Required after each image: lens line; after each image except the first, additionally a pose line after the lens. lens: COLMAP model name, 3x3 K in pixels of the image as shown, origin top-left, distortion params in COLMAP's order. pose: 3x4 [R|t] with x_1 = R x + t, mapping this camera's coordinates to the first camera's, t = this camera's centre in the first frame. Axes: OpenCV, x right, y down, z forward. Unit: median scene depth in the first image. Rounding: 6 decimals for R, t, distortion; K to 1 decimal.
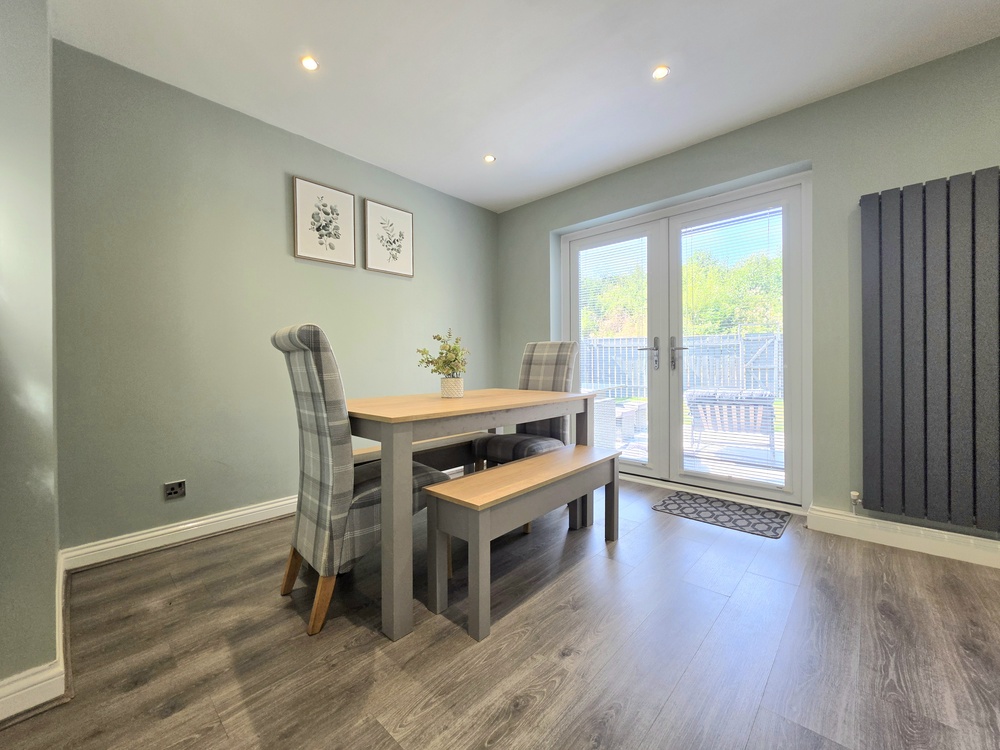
lens RADIAL K [[400.7, 0, 498.0], [0, 400.7, 368.5], [0, 0, 1]] dist [-0.004338, -0.000090]
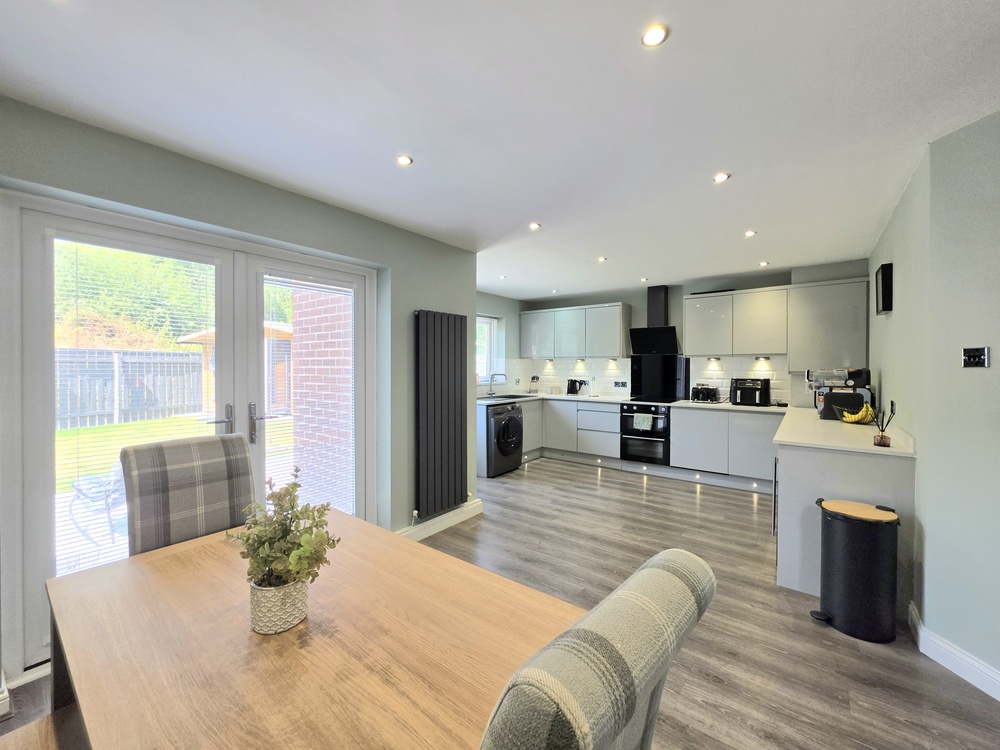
lens RADIAL K [[400.7, 0, 498.0], [0, 400.7, 368.5], [0, 0, 1]] dist [-0.004338, -0.000090]
pose [[-0.076590, -0.000898, 0.997062, -0.456576], [0.012218, 0.999924, 0.001840, -0.161846], [-0.996988, 0.012323, -0.076573, 0.629614]]
